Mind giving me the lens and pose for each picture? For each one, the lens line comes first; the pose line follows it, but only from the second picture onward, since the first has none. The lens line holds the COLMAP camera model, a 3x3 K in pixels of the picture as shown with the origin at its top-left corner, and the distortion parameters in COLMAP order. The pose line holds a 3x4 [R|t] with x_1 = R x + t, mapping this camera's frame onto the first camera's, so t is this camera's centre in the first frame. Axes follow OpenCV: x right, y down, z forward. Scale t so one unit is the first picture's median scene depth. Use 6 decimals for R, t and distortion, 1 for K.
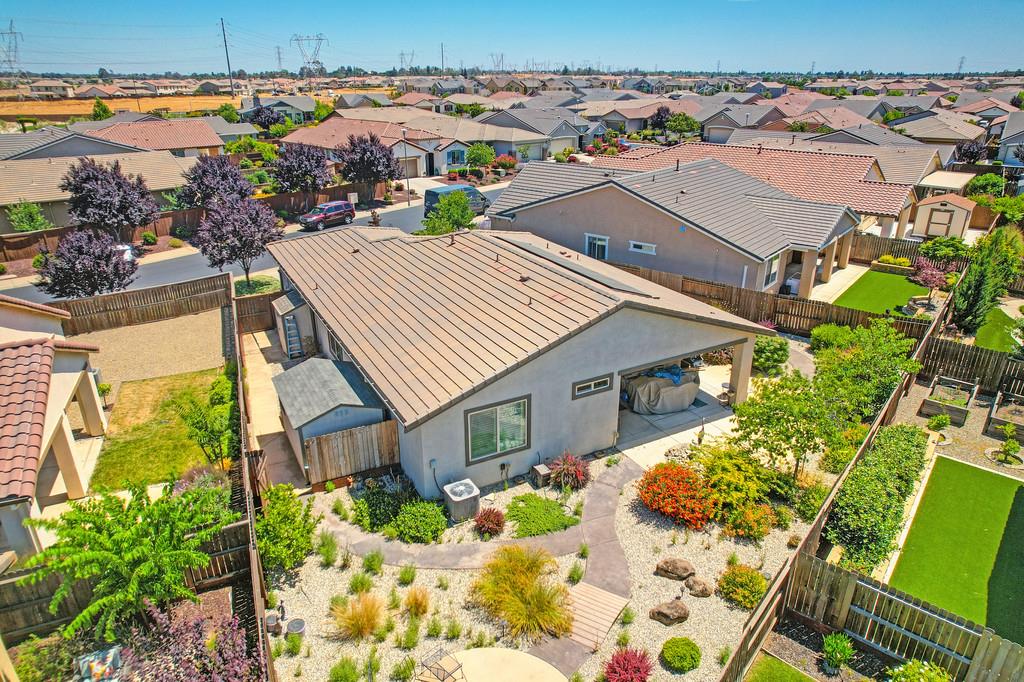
lens RADIAL K [[654.1, 0, 518.7], [0, 654.1, 351.4], [0, 0, 1]] dist [-0.089197, 0.079747]
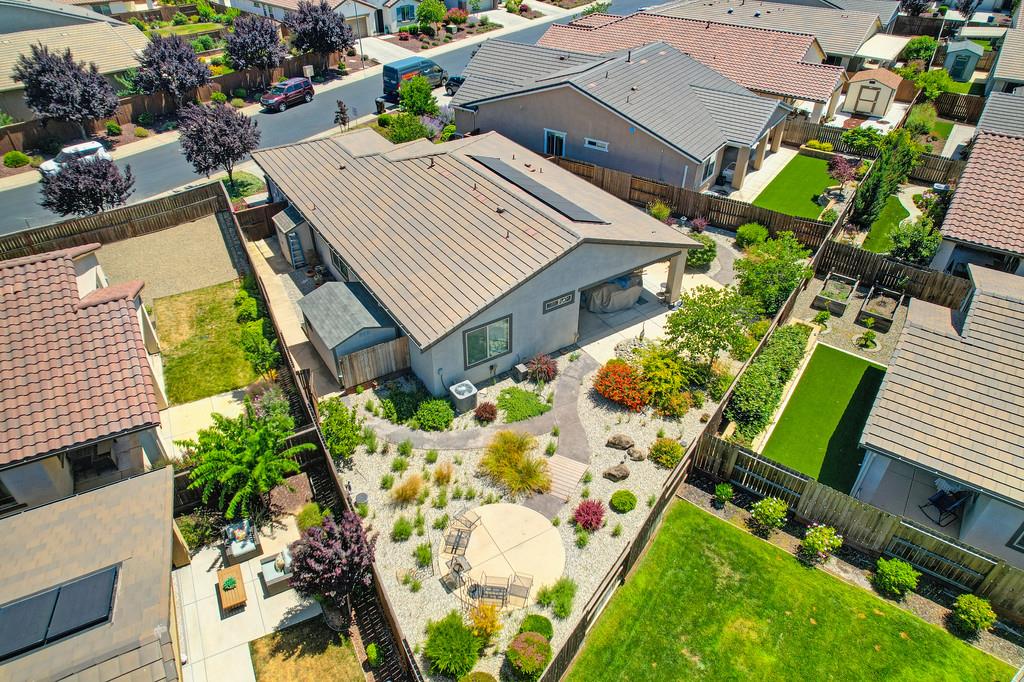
lens RADIAL K [[654.1, 0, 518.7], [0, 654.1, 351.4], [0, 0, 1]] dist [-0.089197, 0.079747]
pose [[0.996687, -0.043262, 0.068875, -0.051680], [0.024307, 0.966540, 0.255362, -0.164027], [-0.077618, -0.252842, 0.964389, -0.227875]]
